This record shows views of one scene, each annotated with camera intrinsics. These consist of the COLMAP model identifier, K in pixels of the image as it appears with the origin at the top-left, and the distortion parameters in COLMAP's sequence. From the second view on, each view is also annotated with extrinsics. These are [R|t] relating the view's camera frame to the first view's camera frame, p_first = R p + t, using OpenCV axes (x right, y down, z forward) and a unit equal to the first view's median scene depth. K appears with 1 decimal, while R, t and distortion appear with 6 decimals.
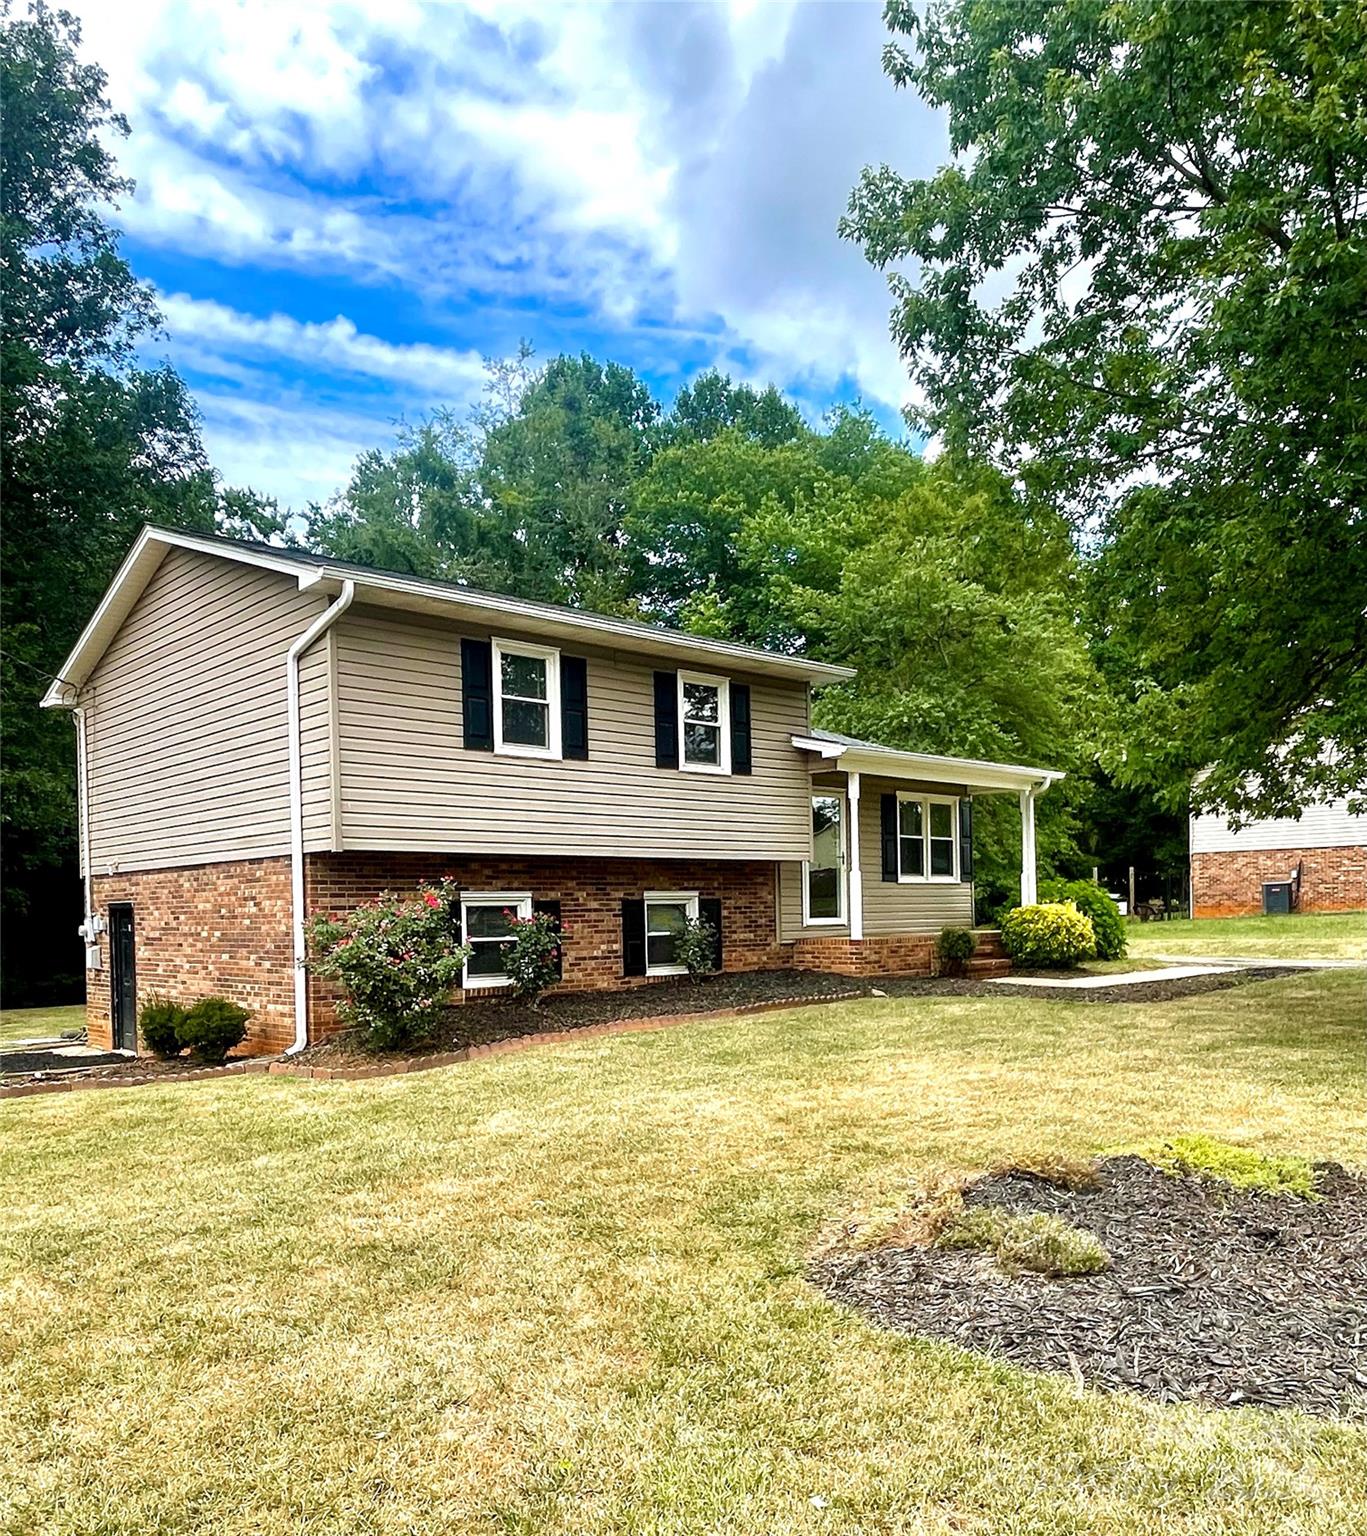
lens RADIAL K [[1204.5, 0, 708.9], [0, 1204.5, 907.8], [0, 0, 1]] dist [-0.010289, -0.004781]
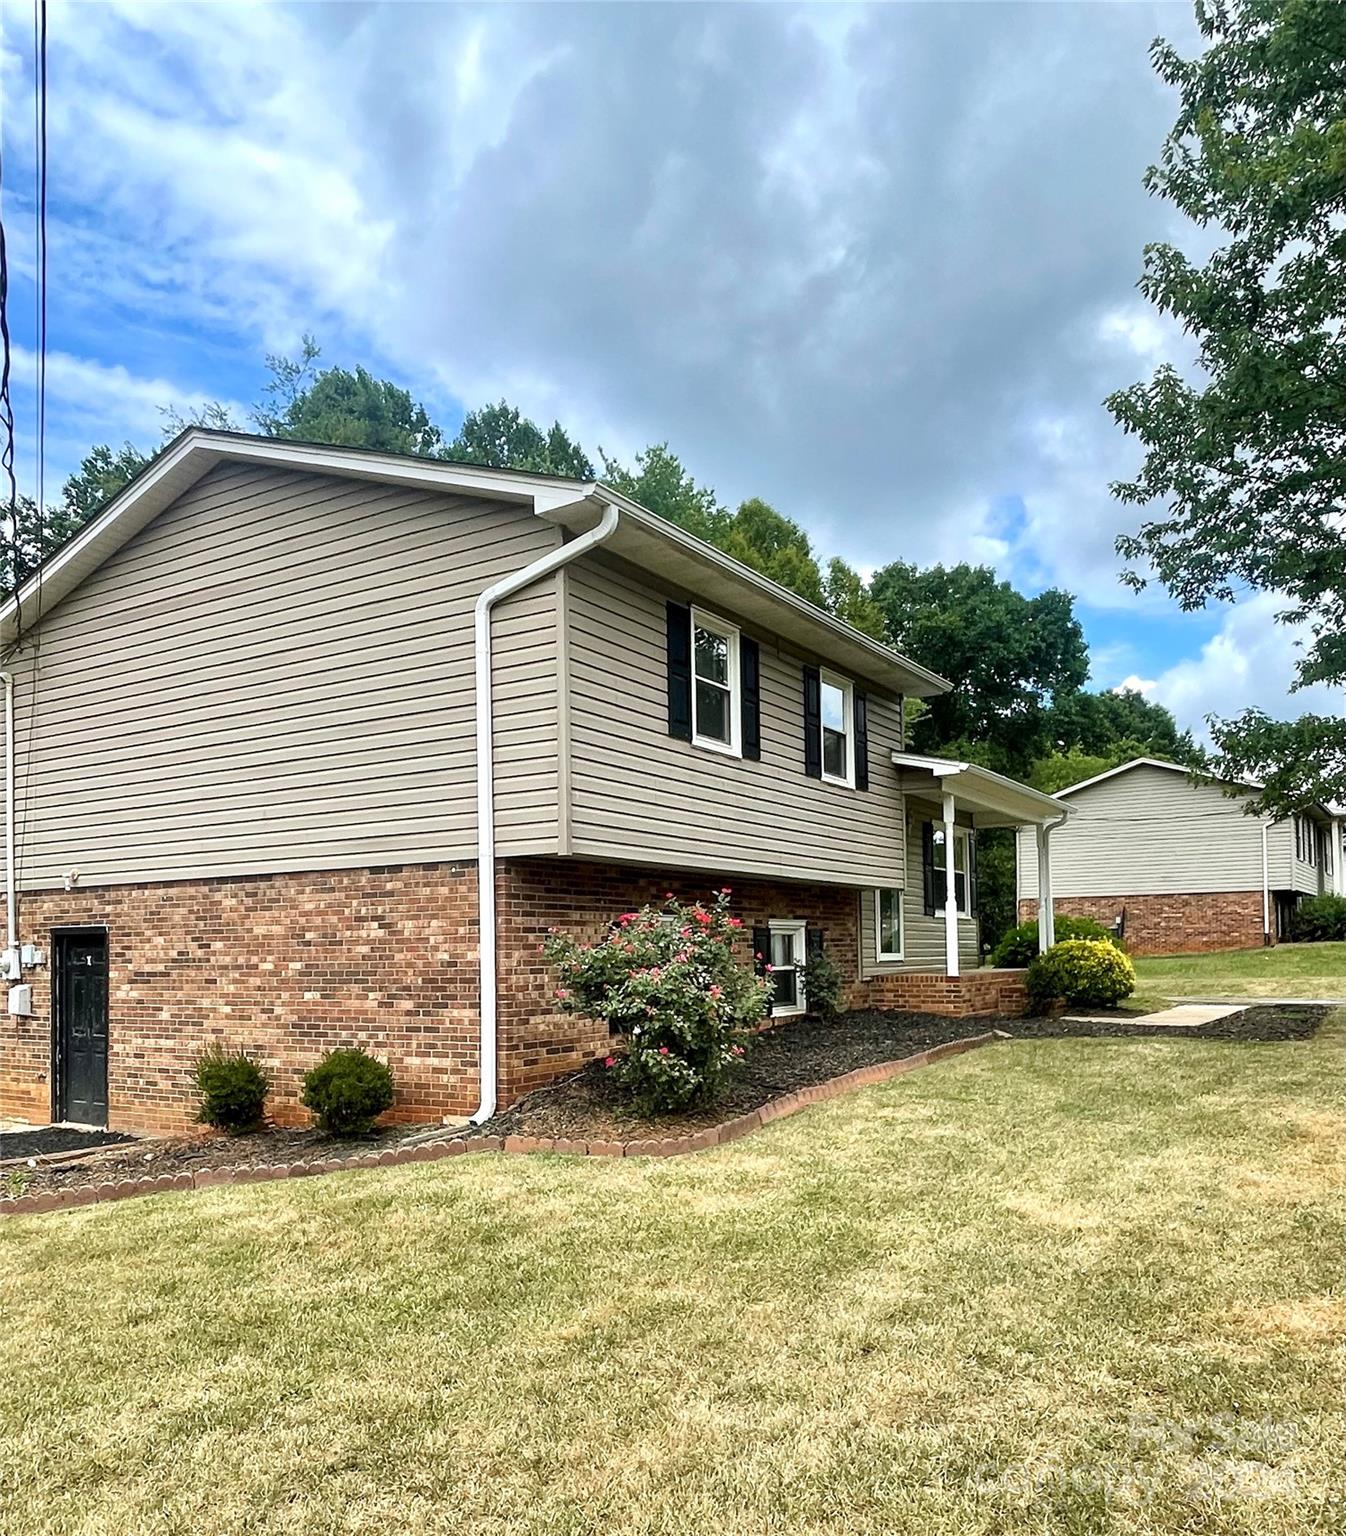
lens RADIAL K [[1181.2, 0, 674.2], [0, 1181.2, 891.2], [0, 0, 1]] dist [0.007719, -0.000787]
pose [[0.969193, 0.017942, 0.245647, -0.368676], [-0.004443, 0.998454, -0.055399, 0.015339], [-0.246261, 0.052601, 0.967775, 0.219365]]
